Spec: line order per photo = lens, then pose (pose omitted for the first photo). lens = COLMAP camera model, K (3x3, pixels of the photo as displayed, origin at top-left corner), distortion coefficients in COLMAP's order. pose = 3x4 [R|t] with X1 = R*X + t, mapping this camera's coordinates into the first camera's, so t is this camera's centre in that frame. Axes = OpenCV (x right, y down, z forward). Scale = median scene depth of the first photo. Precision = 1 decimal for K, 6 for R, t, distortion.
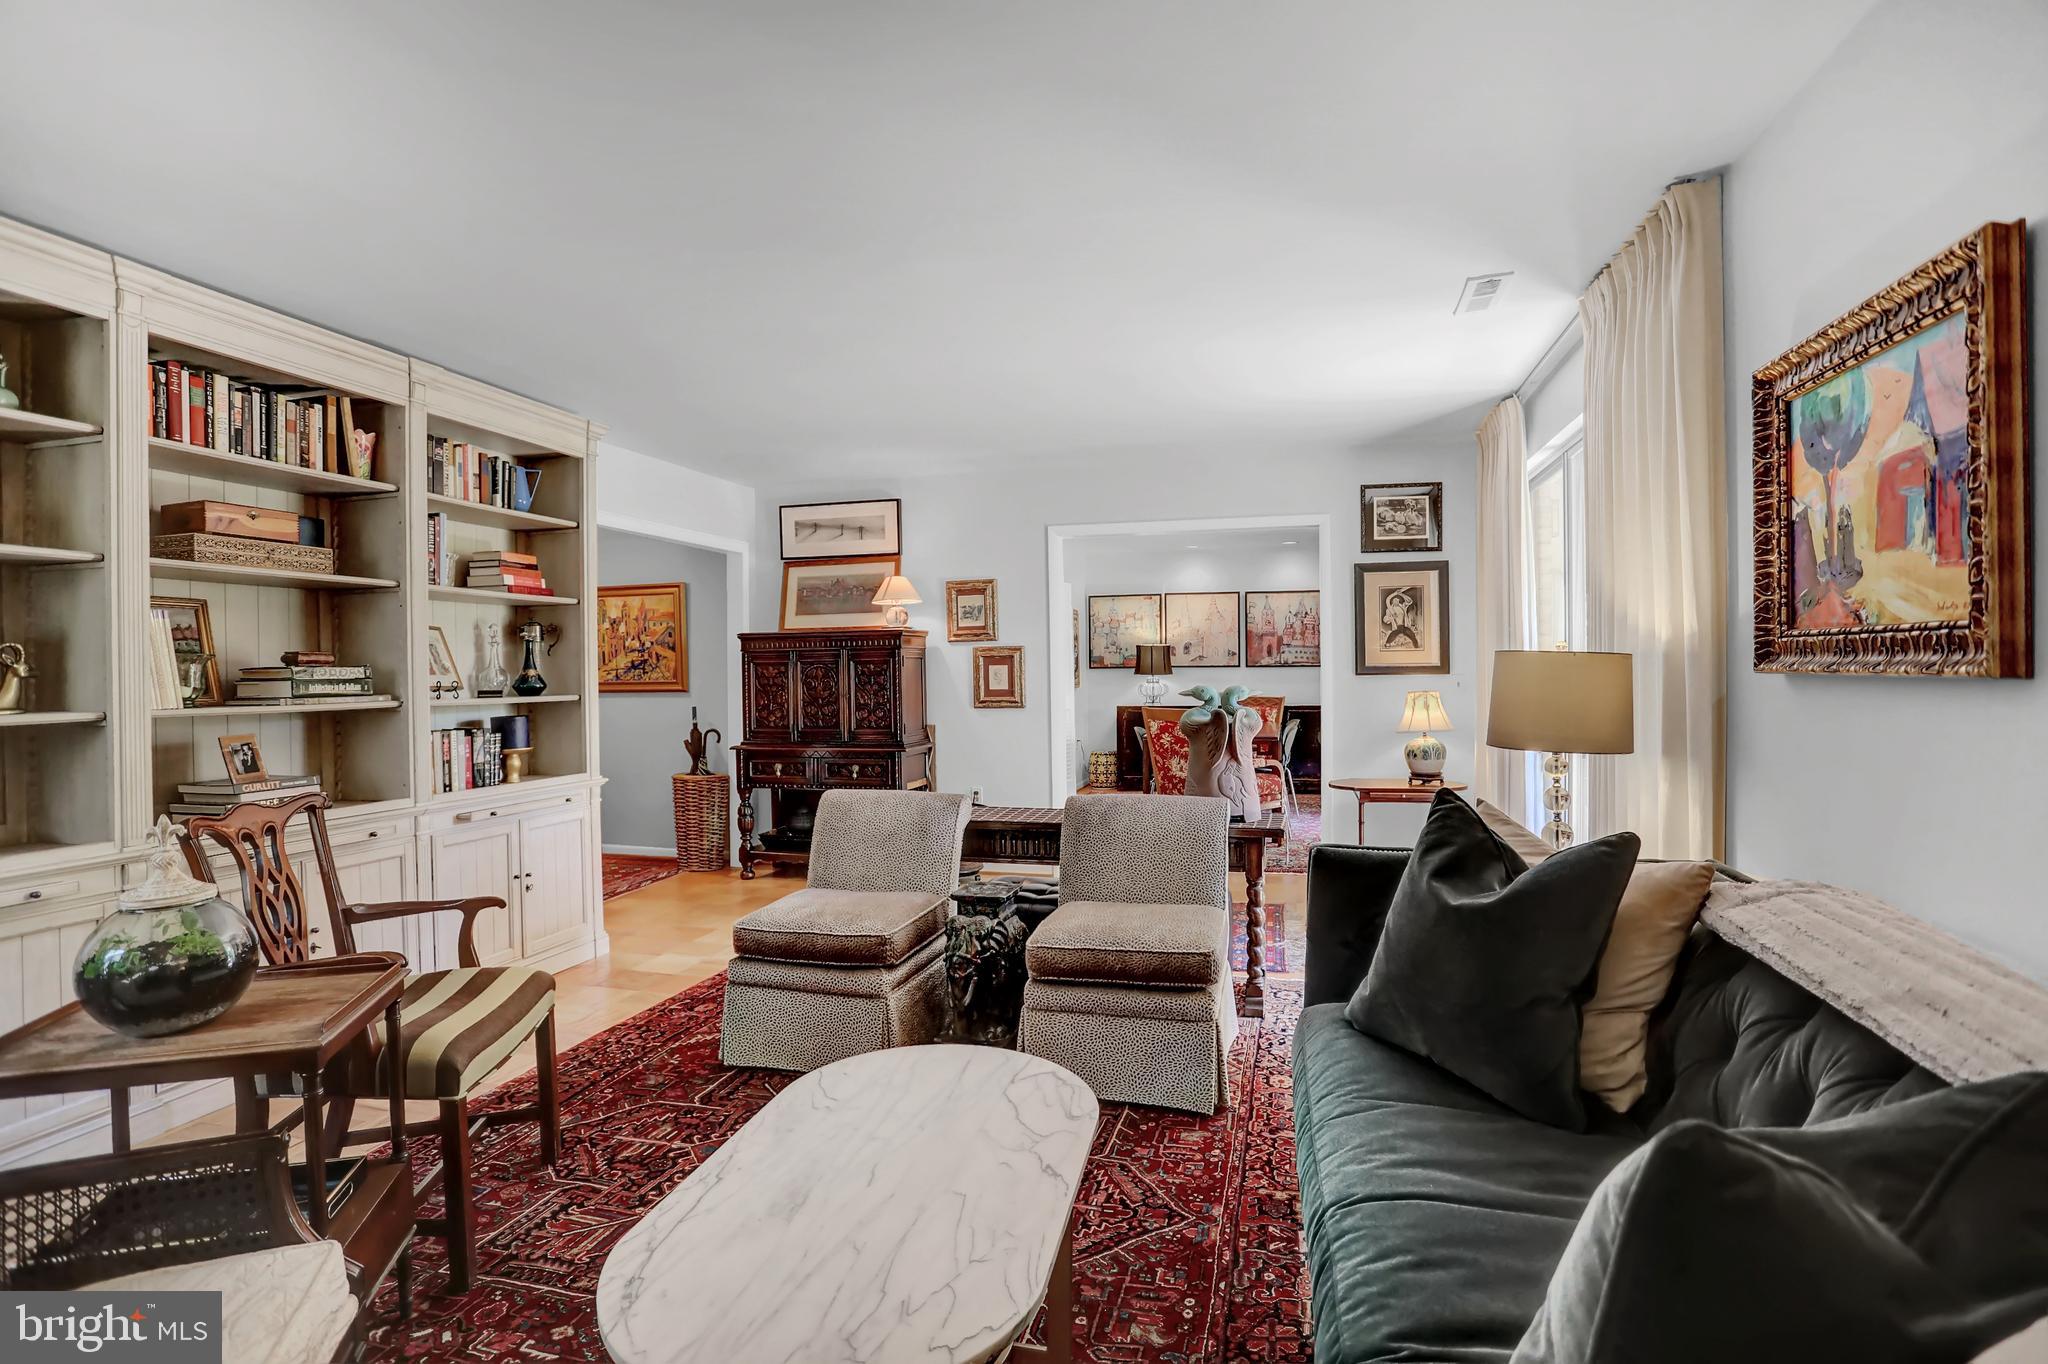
lens RADIAL K [[991.9, 0, 1026.0], [0, 991.9, 680.0], [0, 0, 1]] dist [-0.039138, 0.007325]
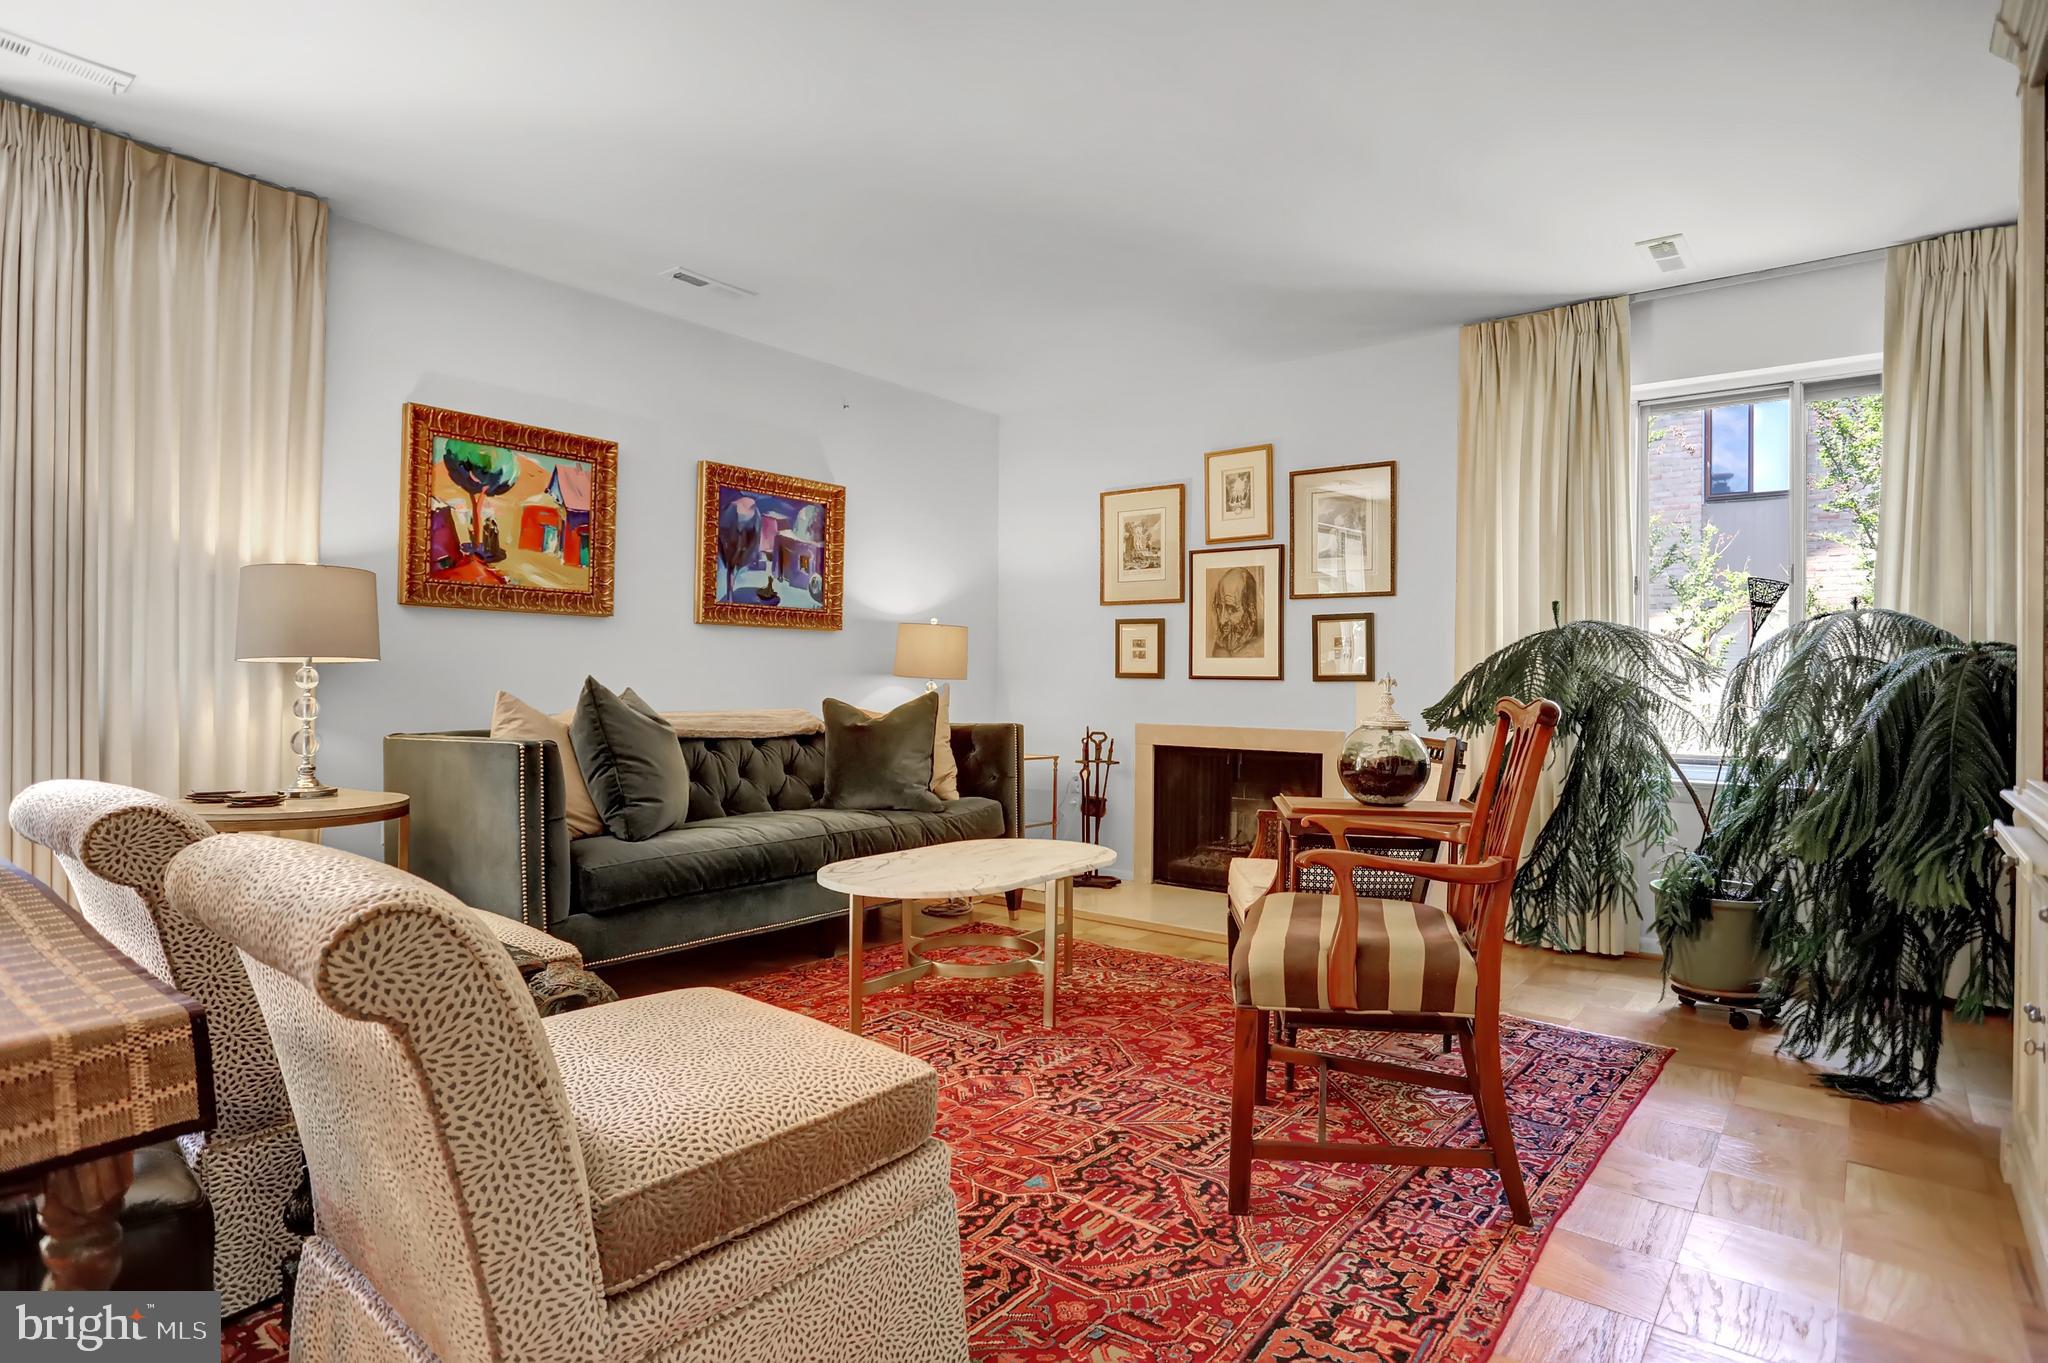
lens RADIAL K [[1131.1, 0, 1021.4], [0, 1131.1, 685.0], [0, 0, 1]] dist [-0.008271, -0.000596]
pose [[-0.916181, 0.000779, 0.400765, -0.695253], [0.001330, 0.999999, 0.001097, 0.101755], [-0.400763, 0.001538, -0.916180, 1.888222]]
